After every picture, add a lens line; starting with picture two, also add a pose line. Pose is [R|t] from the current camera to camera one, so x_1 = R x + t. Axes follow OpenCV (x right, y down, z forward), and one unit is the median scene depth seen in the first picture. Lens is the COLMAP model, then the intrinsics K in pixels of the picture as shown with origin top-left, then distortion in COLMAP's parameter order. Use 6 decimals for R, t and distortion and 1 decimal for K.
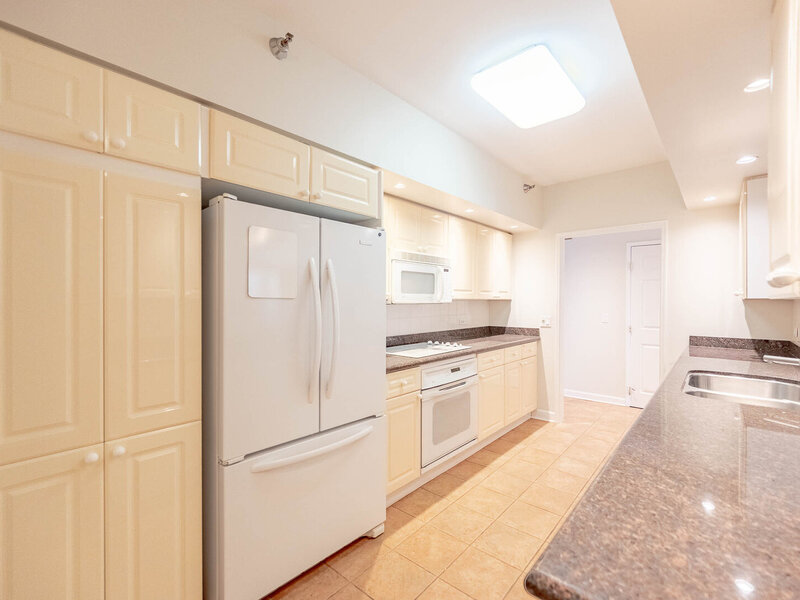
lens RADIAL K [[365.6, 0, 405.8], [0, 365.6, 299.5], [0, 0, 1]] dist [0.000789, -0.000553]
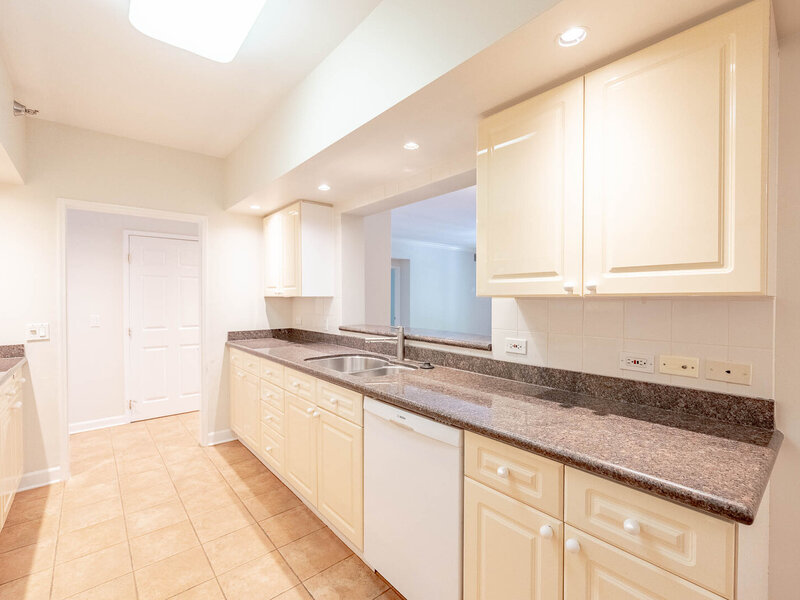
lens RADIAL K [[365.6, 0, 403.9], [0, 365.6, 301.9], [0, 0, 1]] dist [0.000789, -0.000553]
pose [[0.154263, -0.011339, 0.987965, -0.172433], [0.000330, 0.999935, 0.011425, 0.000908], [-0.988030, -0.001437, 0.154256, 0.313349]]
